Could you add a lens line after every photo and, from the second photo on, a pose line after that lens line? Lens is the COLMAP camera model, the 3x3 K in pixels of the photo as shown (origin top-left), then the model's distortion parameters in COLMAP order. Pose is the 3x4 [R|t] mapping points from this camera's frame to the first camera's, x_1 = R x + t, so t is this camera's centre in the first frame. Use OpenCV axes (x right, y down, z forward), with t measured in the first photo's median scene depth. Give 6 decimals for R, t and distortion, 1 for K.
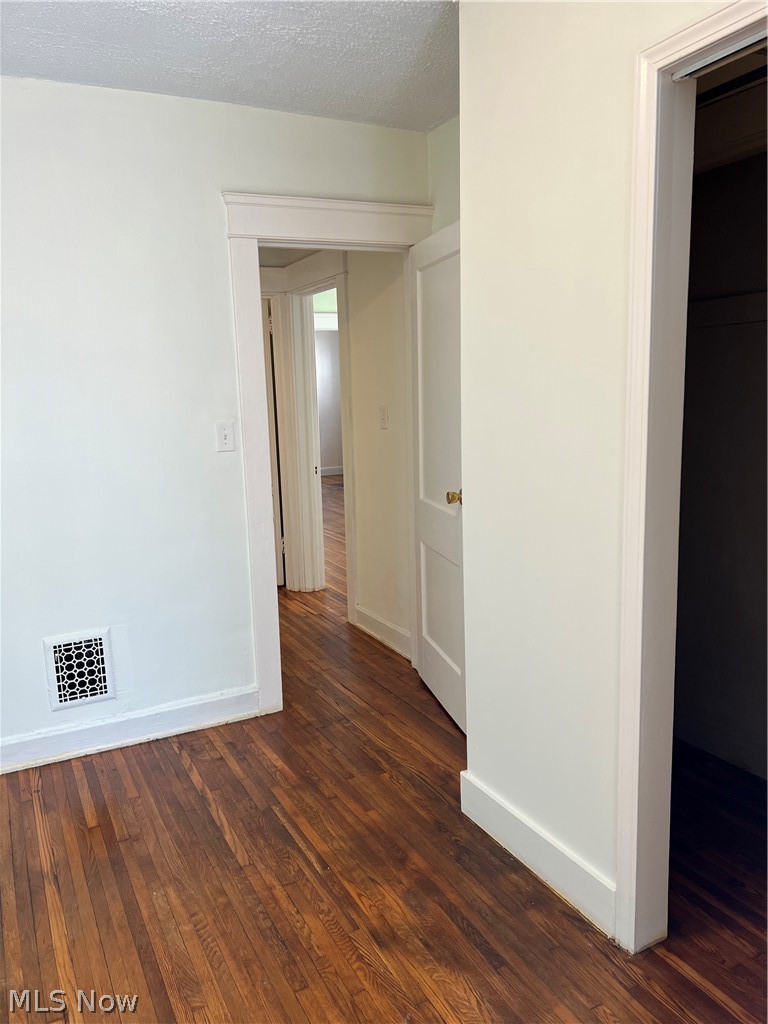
lens RADIAL K [[764.1, 0, 379.7], [0, 764.1, 517.3], [0, 0, 1]] dist [0.057785, -0.070267]
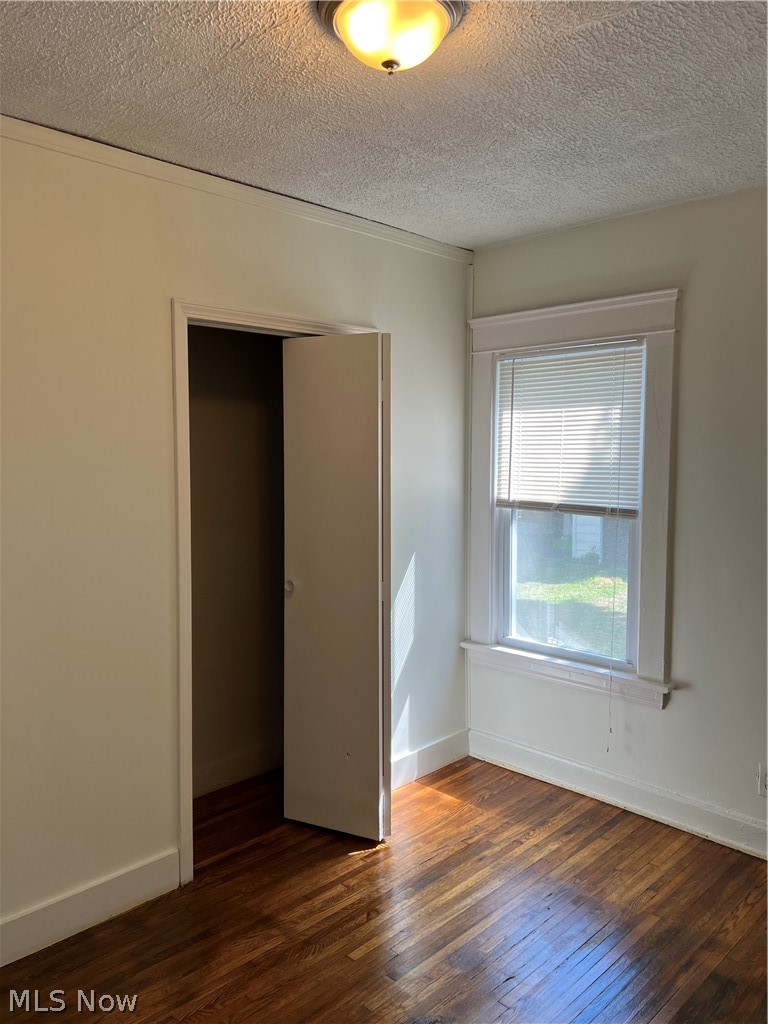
lens RADIAL K [[764.1, 0, 380.8], [0, 764.1, 509.7], [0, 0, 1]] dist [0.057785, -0.070267]
pose [[-0.304461, -0.051516, 0.951131, -1.150134], [0.166559, 0.980273, 0.106411, -0.223341], [-0.937850, 0.190817, -0.289874, 0.961623]]
